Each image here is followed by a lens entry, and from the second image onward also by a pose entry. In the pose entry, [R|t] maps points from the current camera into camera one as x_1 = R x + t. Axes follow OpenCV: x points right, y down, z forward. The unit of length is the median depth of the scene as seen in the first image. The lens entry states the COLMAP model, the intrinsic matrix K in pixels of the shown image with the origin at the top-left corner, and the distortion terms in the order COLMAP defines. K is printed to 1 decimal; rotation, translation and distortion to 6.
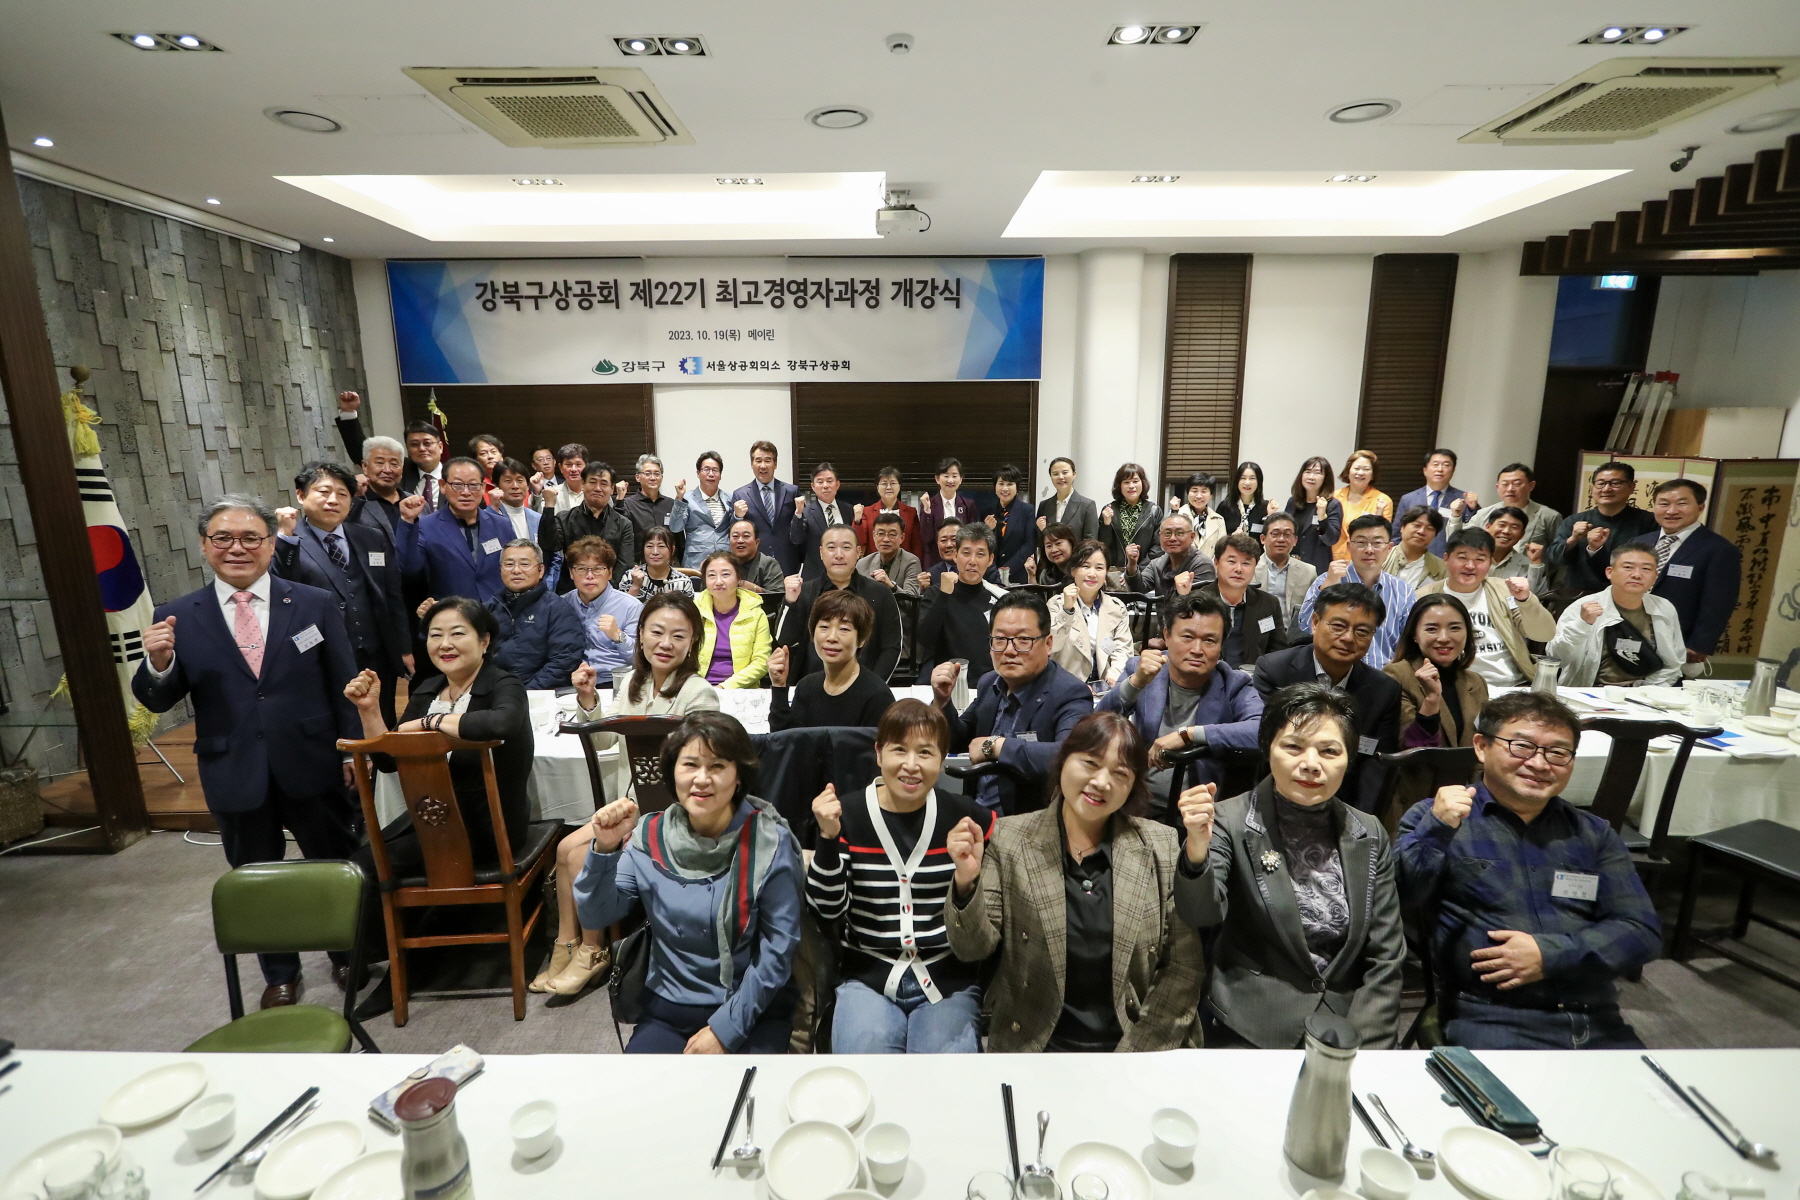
lens RADIAL K [[839.7, 0, 897.1], [0, 839.7, 607.6], [0, 0, 1]] dist [-0.011205, 0.000715]
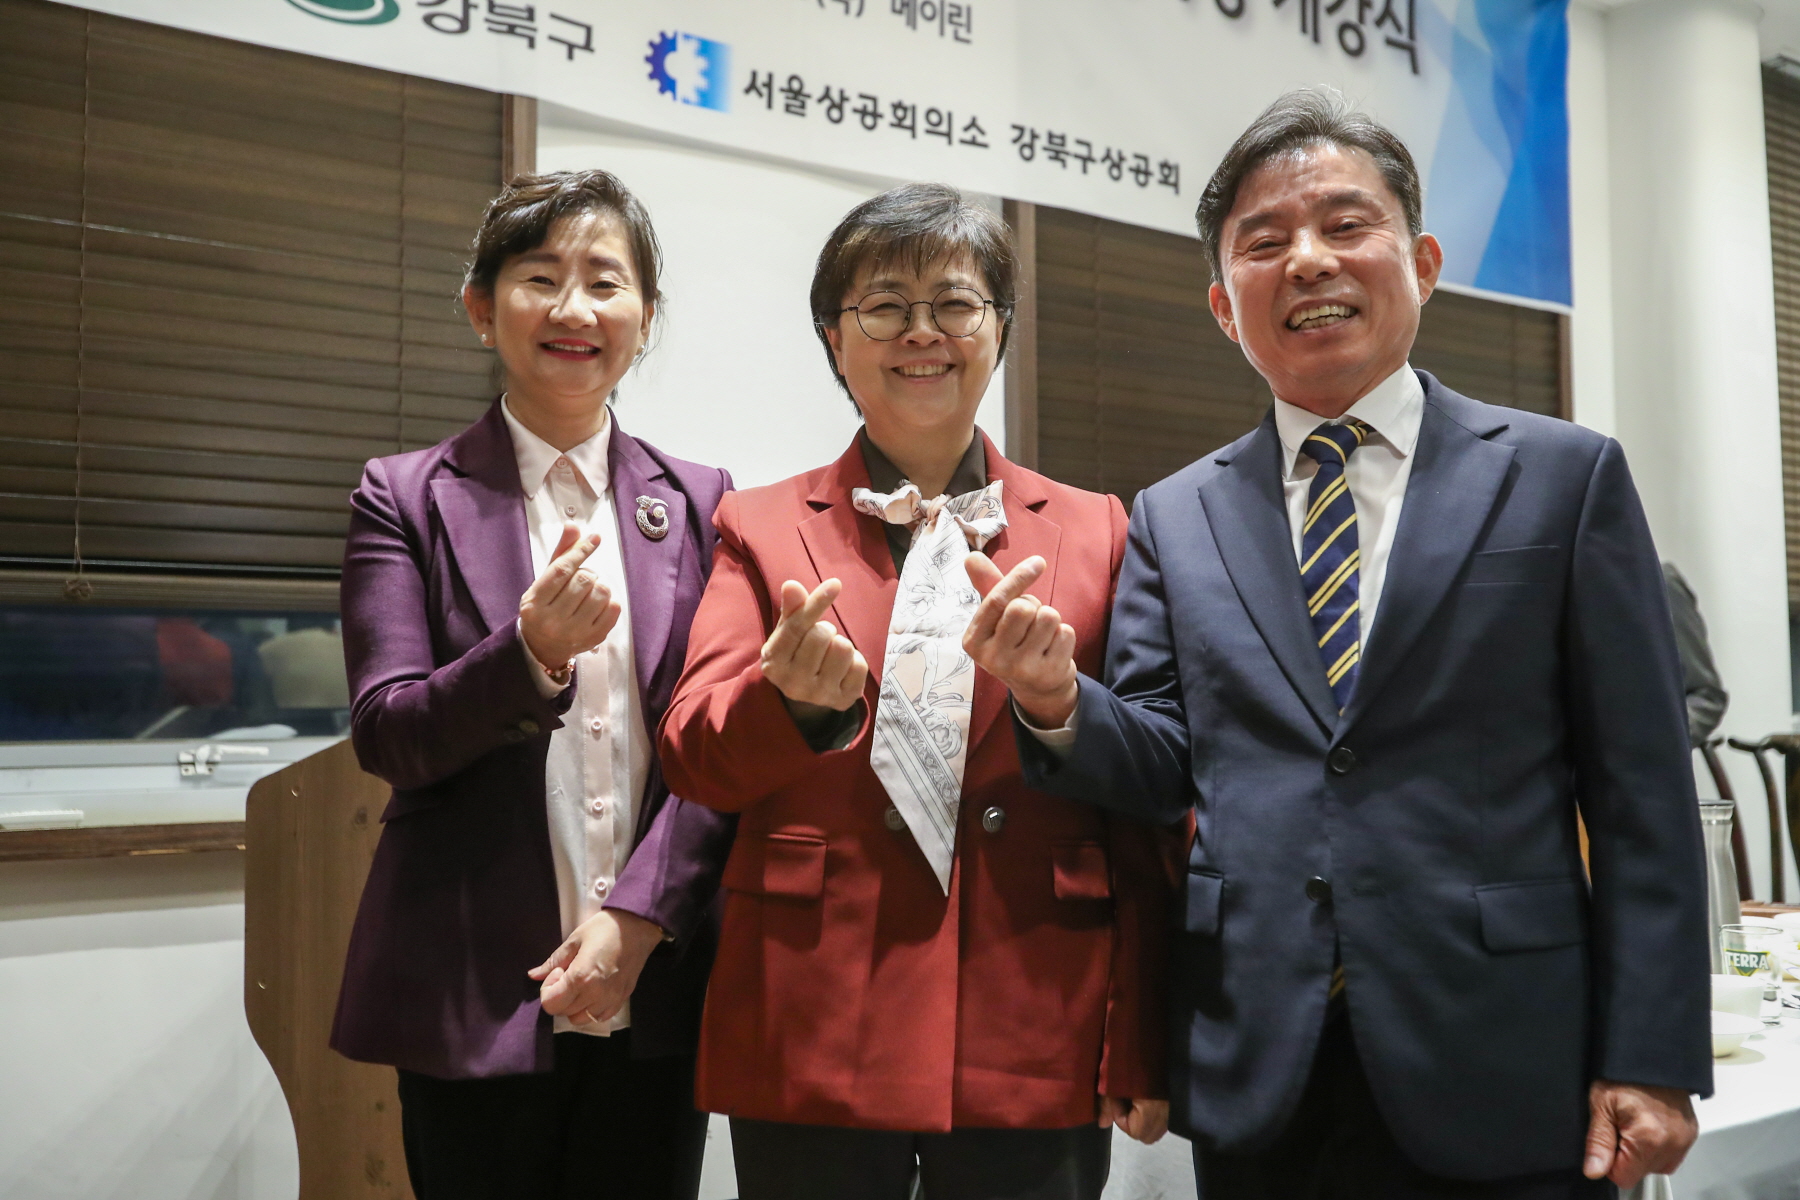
lens RADIAL K [[1765.6, 0, 953.6], [0, 1765.6, 603.3], [0, 0, 1]] dist [-0.002426, 0.003237]
pose [[0.819610, 0.033959, 0.571915, -0.487788], [0.128356, 0.961983, -0.241068, -0.006775], [-0.558359, 0.270990, 0.784092, 0.621507]]
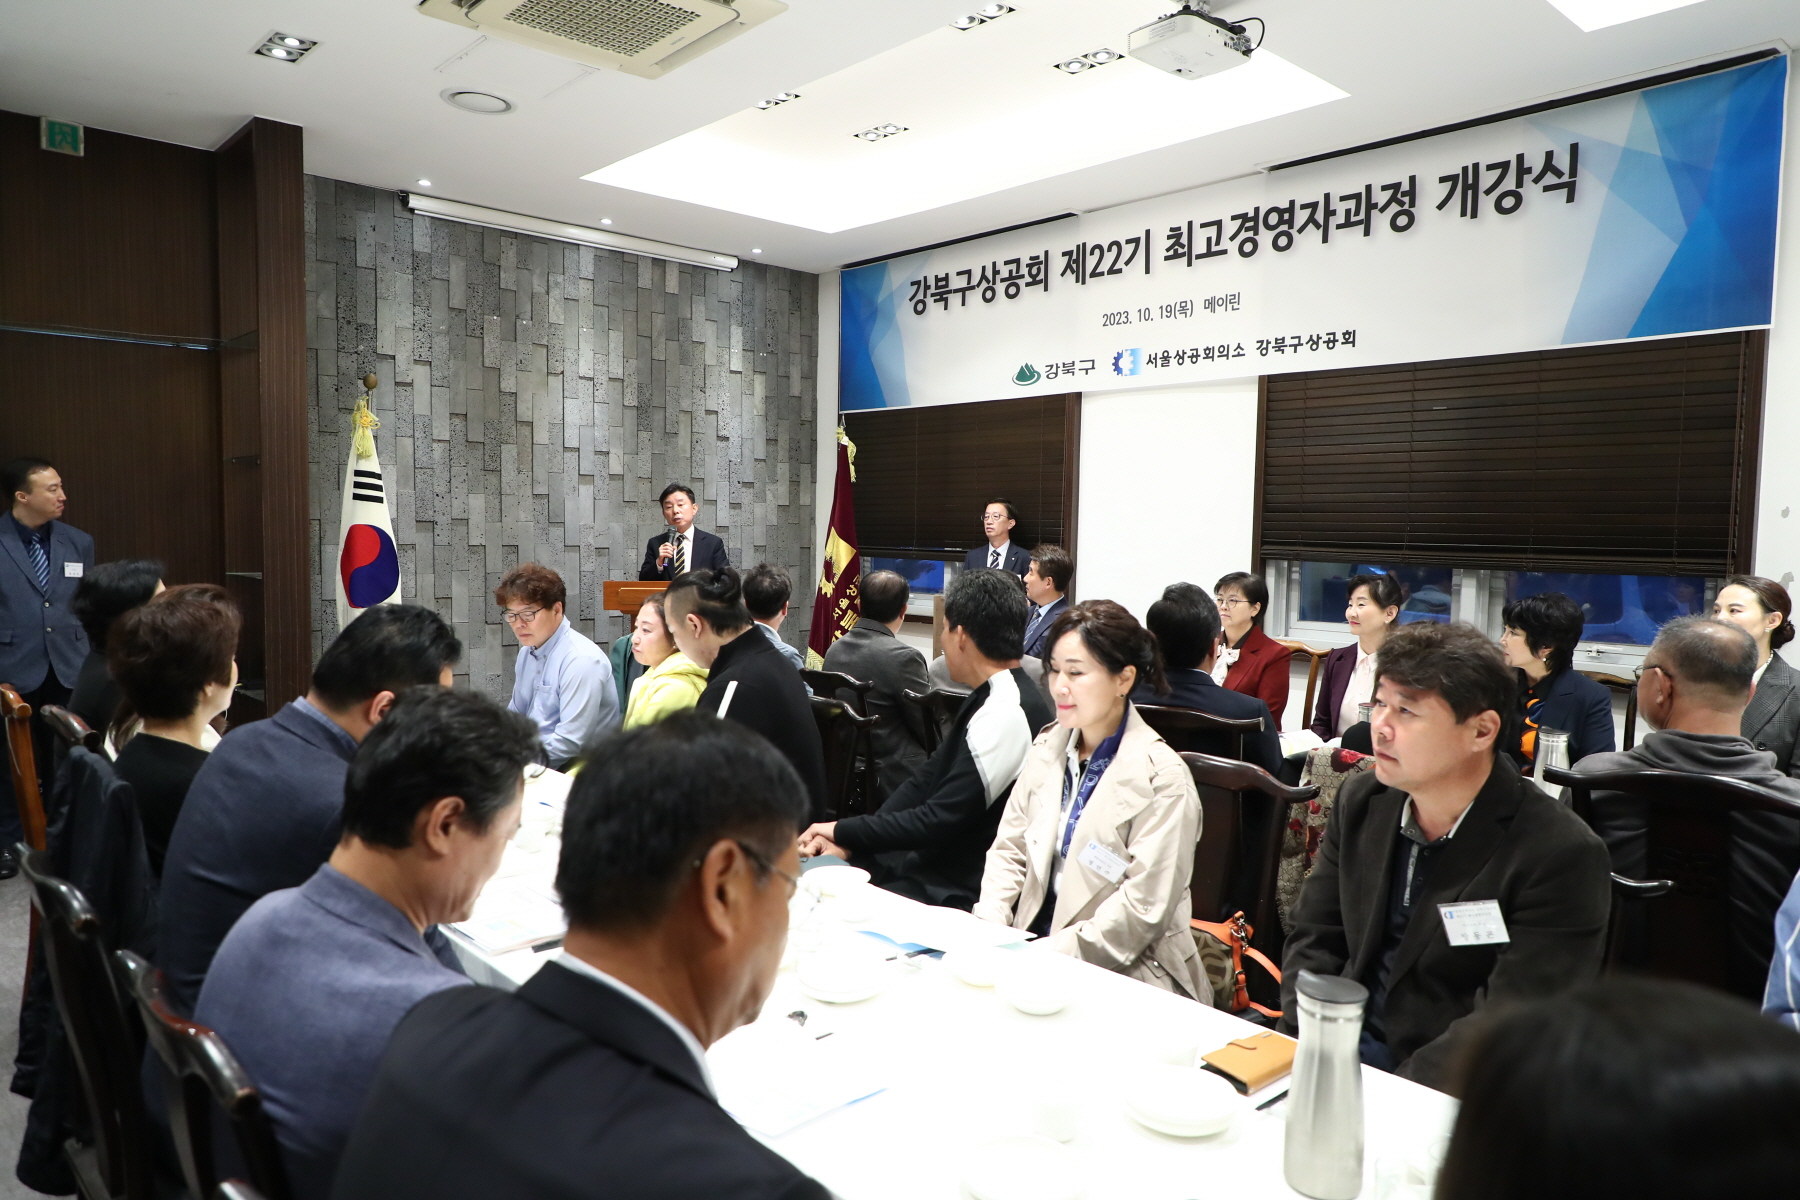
lens RADIAL K [[1211.1, 0, 904.1], [0, 1211.1, 601.9], [0, 0, 1]] dist [-0.003508, 0.002772]
pose [[0.662251, 0.063503, -0.746586, 0.366508], [-0.176590, 0.981562, -0.073153, -0.007201], [0.728176, 0.180285, 0.661254, 0.297443]]
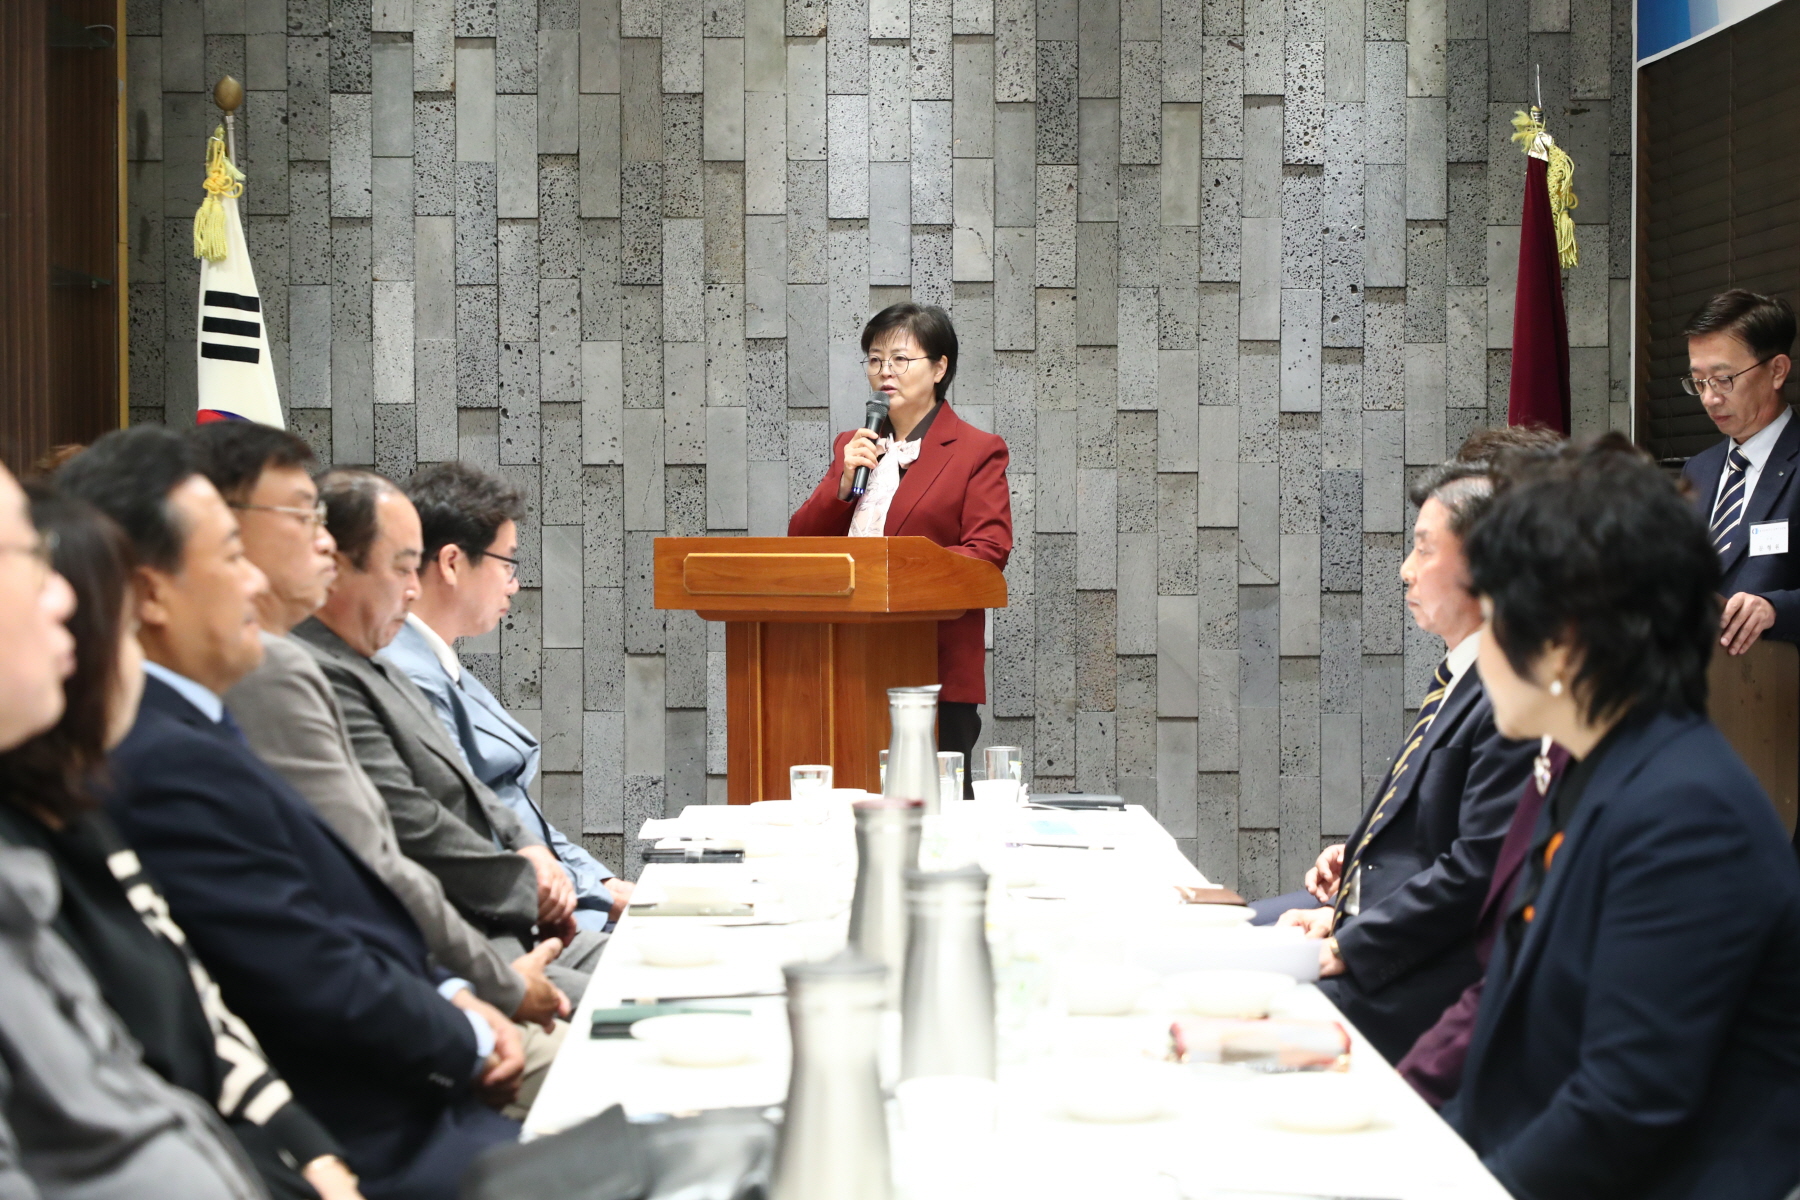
lens RADIAL K [[3491.6, 0, 902.5], [0, 3491.6, 597.9], [0, 0, 1]] dist [0.035629, -0.130743]
pose [[0.008906, 0.036941, -0.999278, 0.597609], [-0.209862, 0.977131, 0.034252, -0.084728], [0.977690, 0.209406, 0.016454, 0.801439]]
